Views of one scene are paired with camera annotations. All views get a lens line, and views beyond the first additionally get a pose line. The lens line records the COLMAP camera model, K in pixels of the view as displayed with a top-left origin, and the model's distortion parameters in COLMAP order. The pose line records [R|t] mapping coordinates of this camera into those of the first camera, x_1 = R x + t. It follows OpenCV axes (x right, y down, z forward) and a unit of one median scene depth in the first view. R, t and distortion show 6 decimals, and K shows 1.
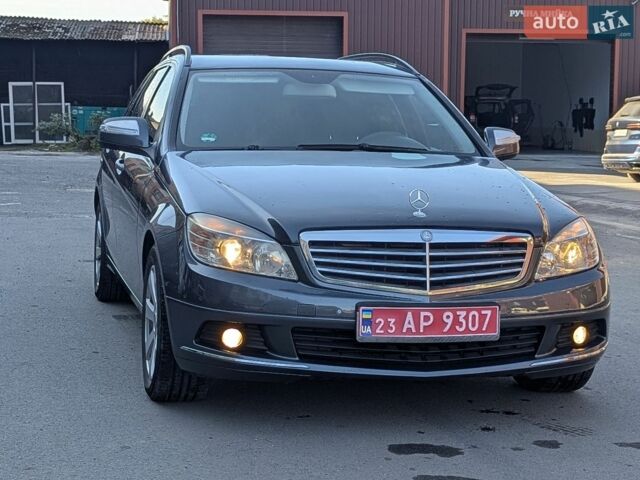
lens RADIAL K [[1343.9, 0, 320.0], [0, 1343.9, 240.0], [0, 0, 1]] dist [0.120464, -0.232514]
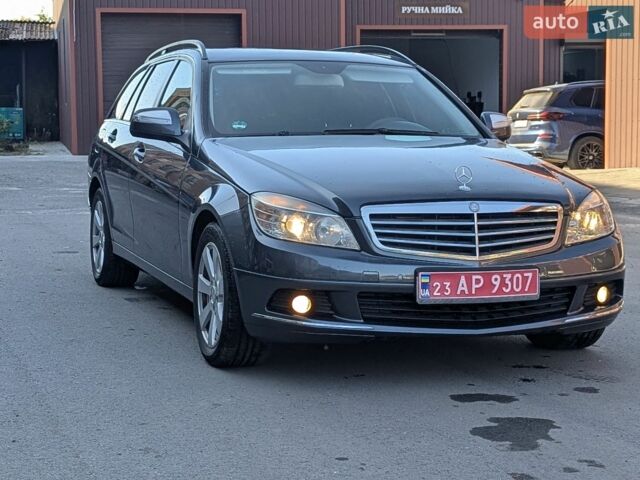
lens RADIAL K [[1343.9, 0, 320.0], [0, 1343.9, 240.0], [0, 0, 1]] dist [0.120464, -0.232514]
pose [[0.995567, -0.024572, 0.090784, -0.143869], [0.024417, 0.999698, 0.002824, 0.017206], [-0.090826, -0.000595, 0.995867, -0.091017]]
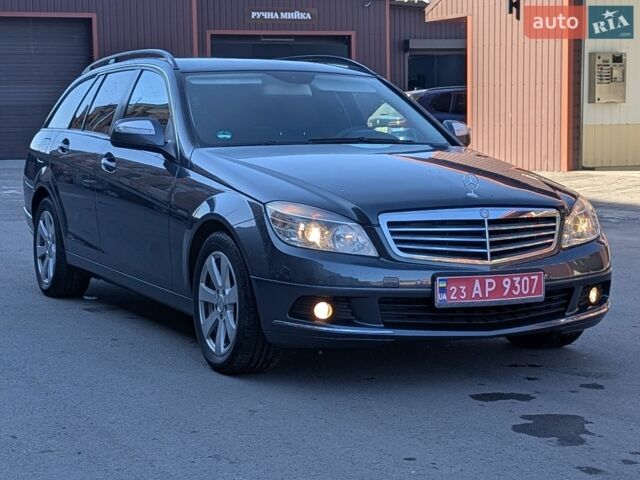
lens RADIAL K [[1343.9, 0, 320.0], [0, 1343.9, 240.0], [0, 0, 1]] dist [0.120464, -0.232514]
pose [[0.975409, -0.039953, 0.216751, -0.298787], [0.040029, 0.999190, 0.004040, 0.009065], [-0.216737, 0.004736, 0.976219, -0.092341]]
